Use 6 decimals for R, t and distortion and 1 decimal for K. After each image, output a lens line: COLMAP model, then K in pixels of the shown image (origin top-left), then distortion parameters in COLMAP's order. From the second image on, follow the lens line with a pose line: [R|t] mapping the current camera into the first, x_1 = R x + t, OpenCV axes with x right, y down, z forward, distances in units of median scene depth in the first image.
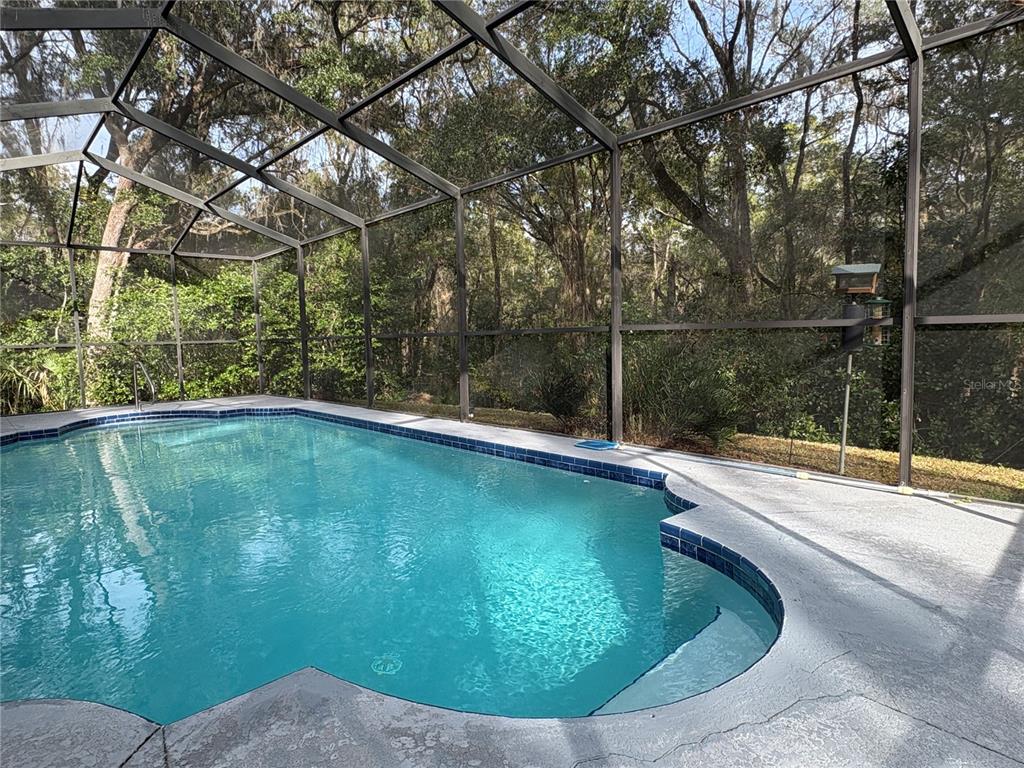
lens RADIAL K [[541.6, 0, 512.0], [0, 541.6, 384.0], [0, 0, 1]] dist [-0.000262, -0.000202]
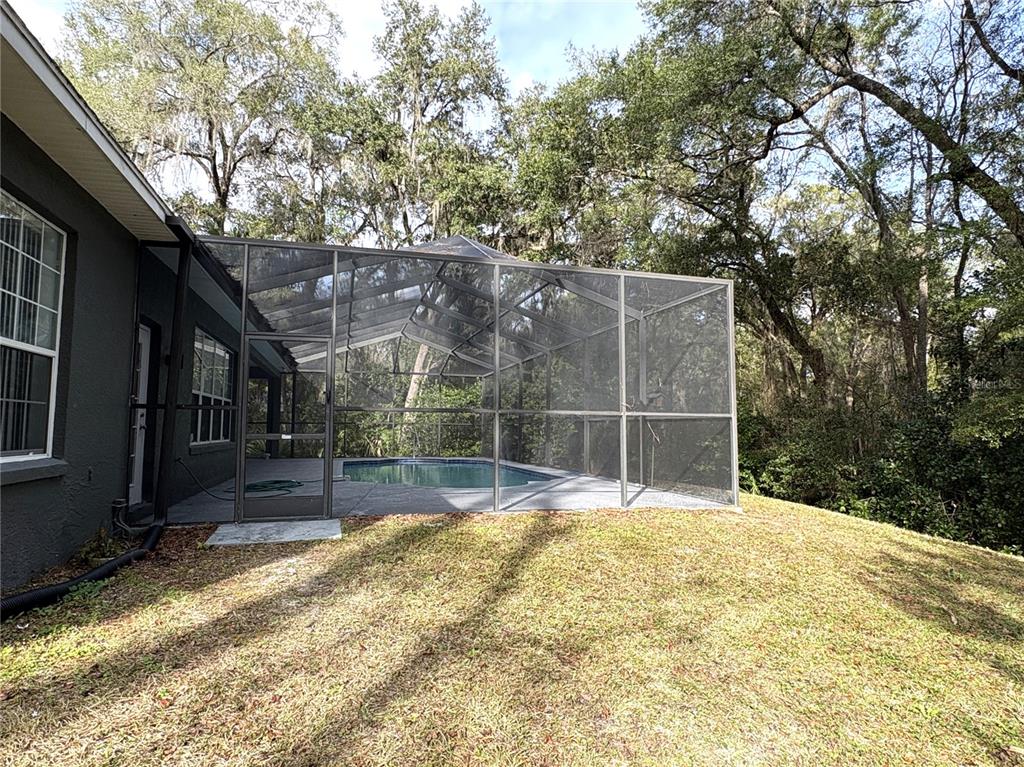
lens RADIAL K [[589.6, 0, 512.0], [0, 589.6, 383.5], [0, 0, 1]] dist [0.001260, 0.000308]
pose [[0.882157, -0.016373, -0.470670, 0.419834], [-0.059450, 0.987529, -0.145778, 0.049659], [0.467188, 0.156581, 0.870183, -0.497845]]
